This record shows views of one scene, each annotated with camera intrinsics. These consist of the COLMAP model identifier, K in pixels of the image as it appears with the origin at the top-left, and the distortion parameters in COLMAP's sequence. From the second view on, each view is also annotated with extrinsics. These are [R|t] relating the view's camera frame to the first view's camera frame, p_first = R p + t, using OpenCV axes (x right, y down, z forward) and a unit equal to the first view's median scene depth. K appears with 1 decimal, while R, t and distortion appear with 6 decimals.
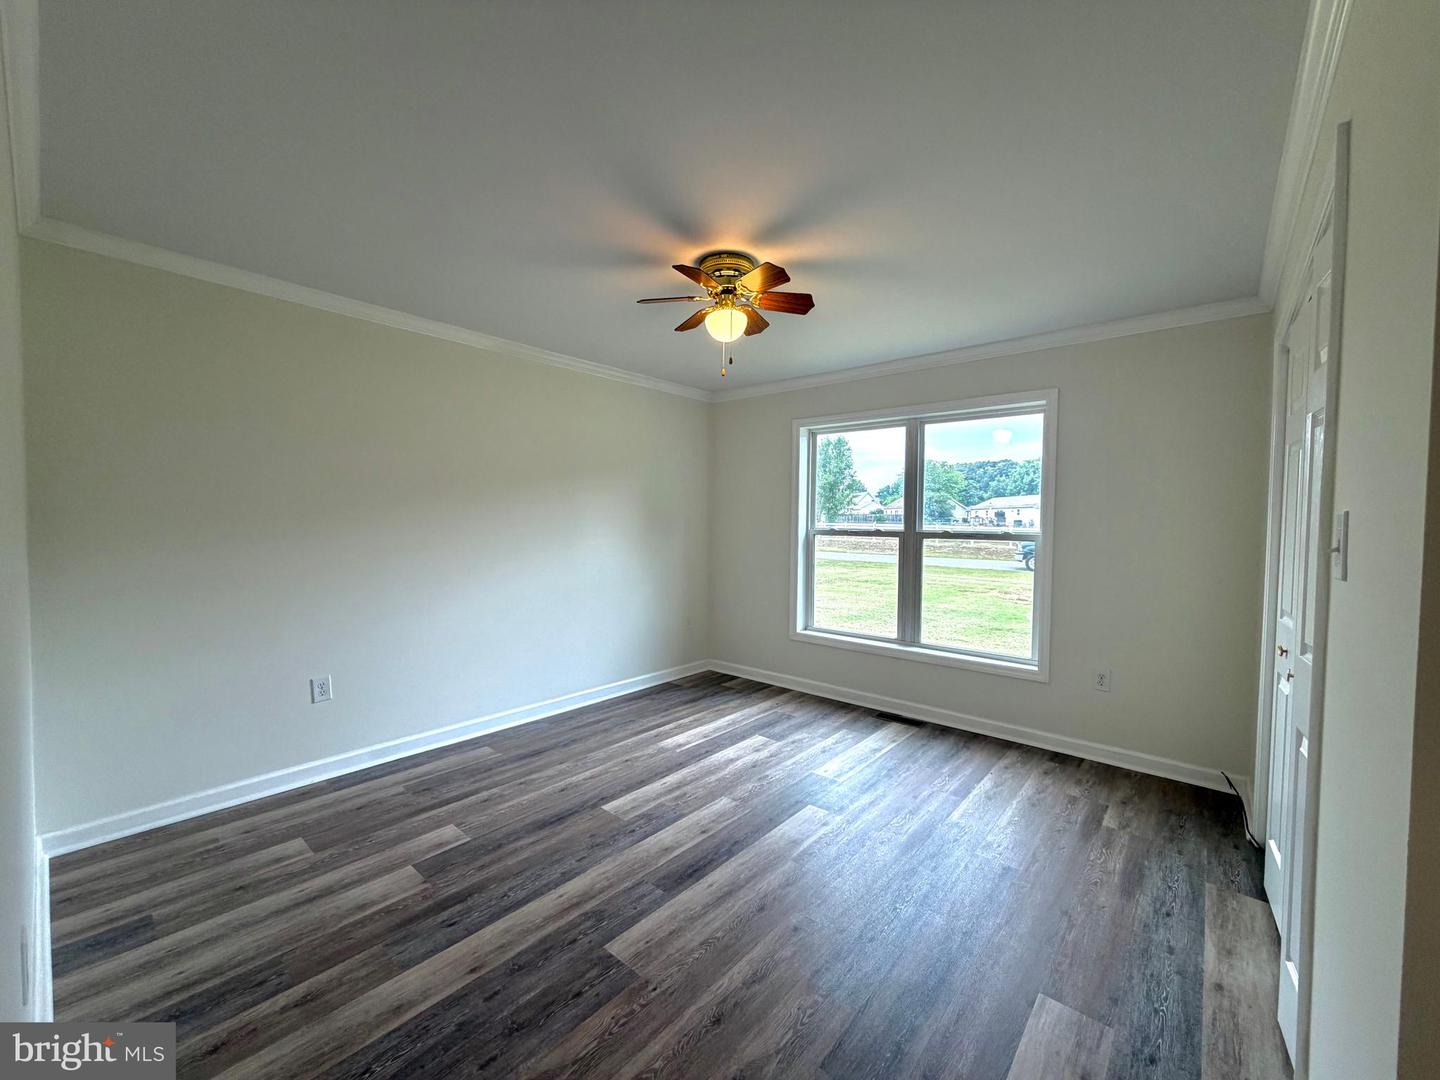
lens RADIAL K [[579.0, 0, 719.9], [0, 579.0, 538.3], [0, 0, 1]] dist [0.002184, -0.000282]
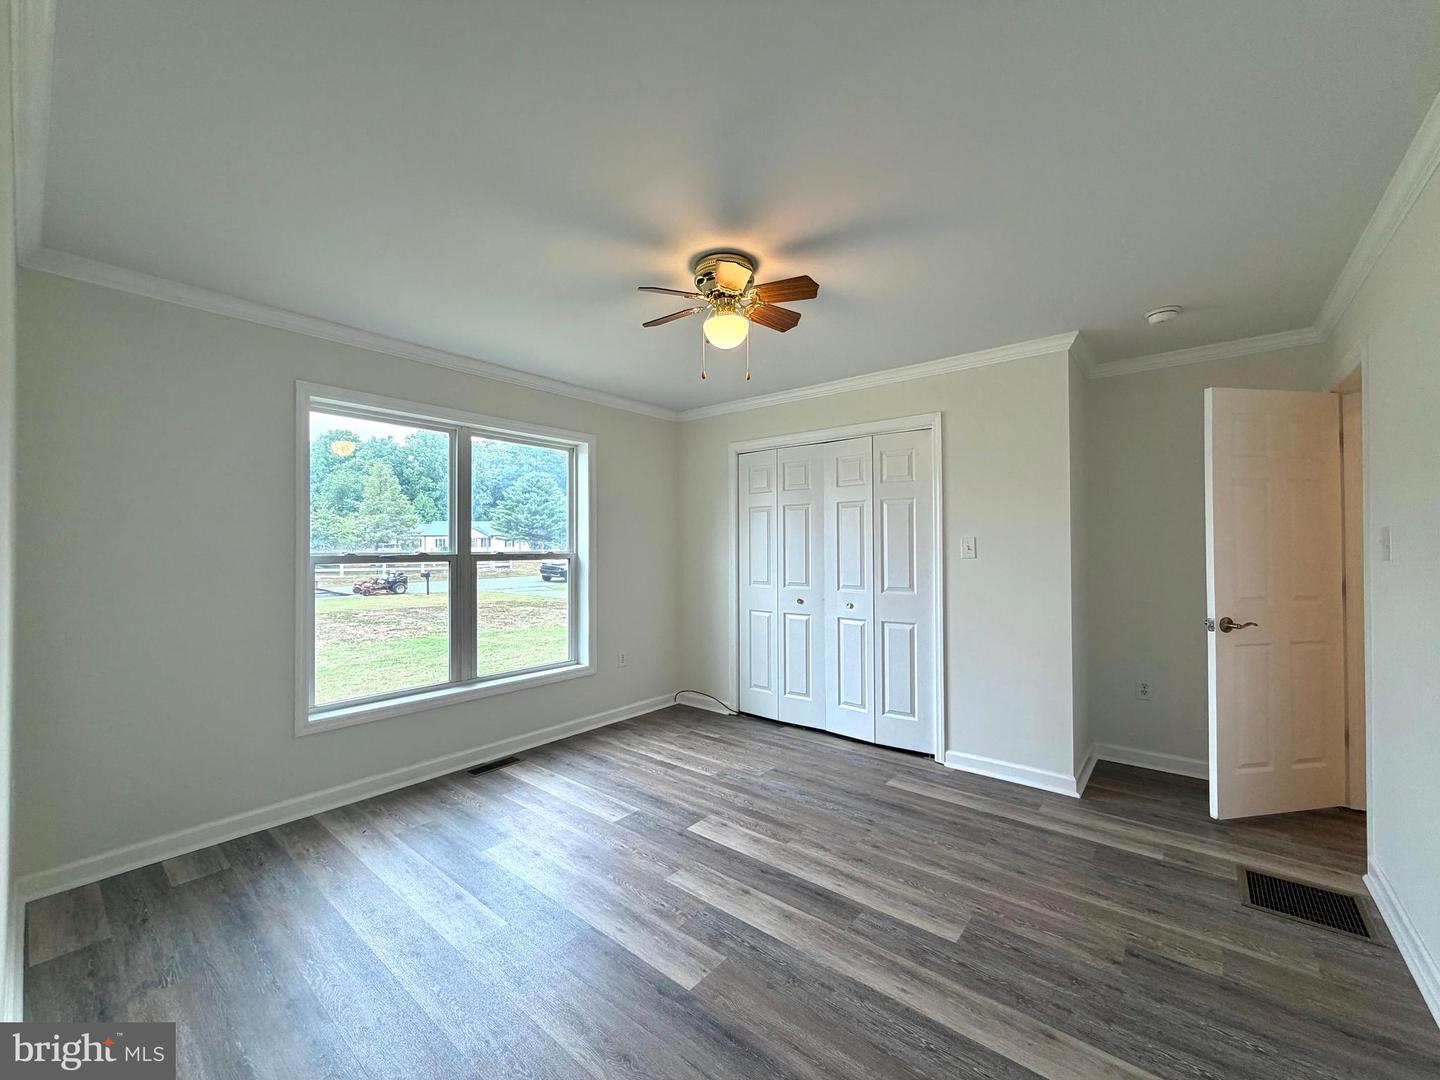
lens RADIAL K [[579.0, 0, 715.1], [0, 579.0, 543.3], [0, 0, 1]] dist [0.002184, -0.000282]
pose [[-0.014798, -0.007294, 0.999864, -0.781017], [0.033539, 0.999407, 0.007787, -0.031562], [-0.999328, 0.033650, -0.014544, 0.893527]]
